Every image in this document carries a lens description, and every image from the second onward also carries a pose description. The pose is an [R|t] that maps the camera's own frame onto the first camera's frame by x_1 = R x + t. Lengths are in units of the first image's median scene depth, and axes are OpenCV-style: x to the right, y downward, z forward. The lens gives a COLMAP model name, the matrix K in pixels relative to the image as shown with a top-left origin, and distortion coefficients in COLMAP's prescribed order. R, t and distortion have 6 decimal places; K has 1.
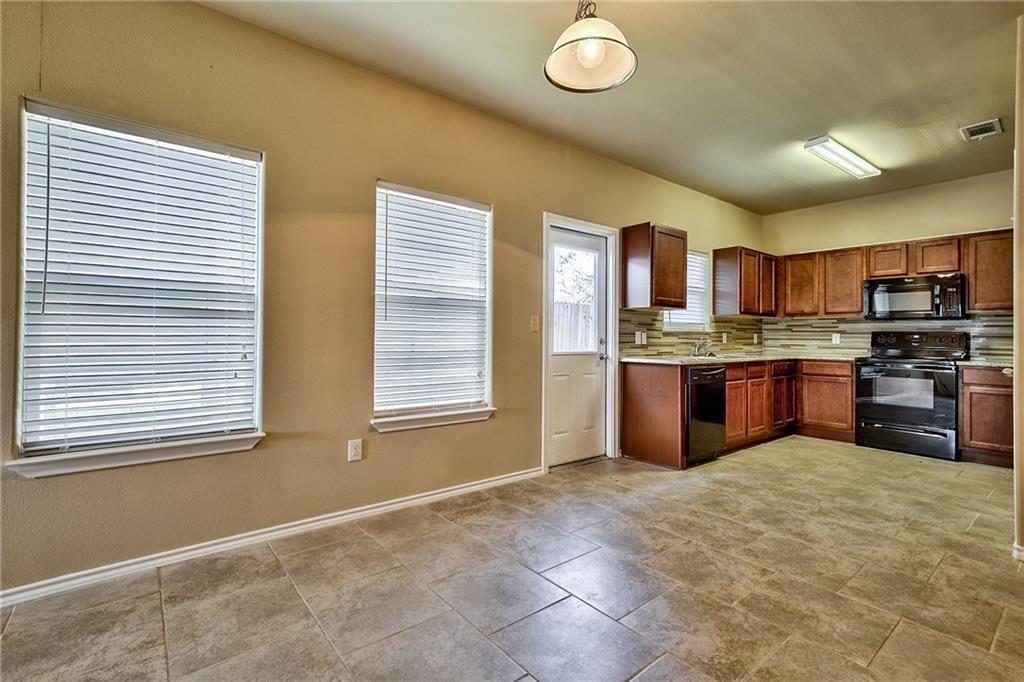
lens RADIAL K [[467.7, 0, 497.6], [0, 467.7, 327.5], [0, 0, 1]] dist [-0.016549, 0.005028]
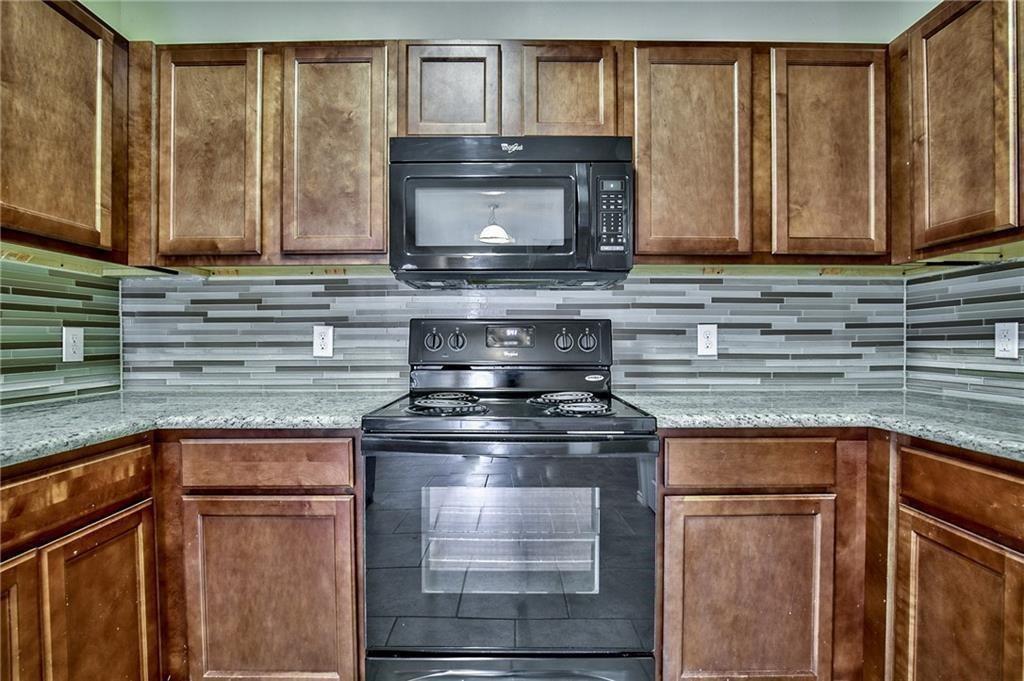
lens RADIAL K [[467.7, 0, 511.0], [0, 467.7, 338.8], [0, 0, 1]] dist [-0.016549, 0.005028]
pose [[0.607257, -0.012180, 0.794412, 0.568519], [-0.002741, 0.999844, 0.017425, 0.017040], [-0.794500, -0.012759, 0.607130, 0.719304]]
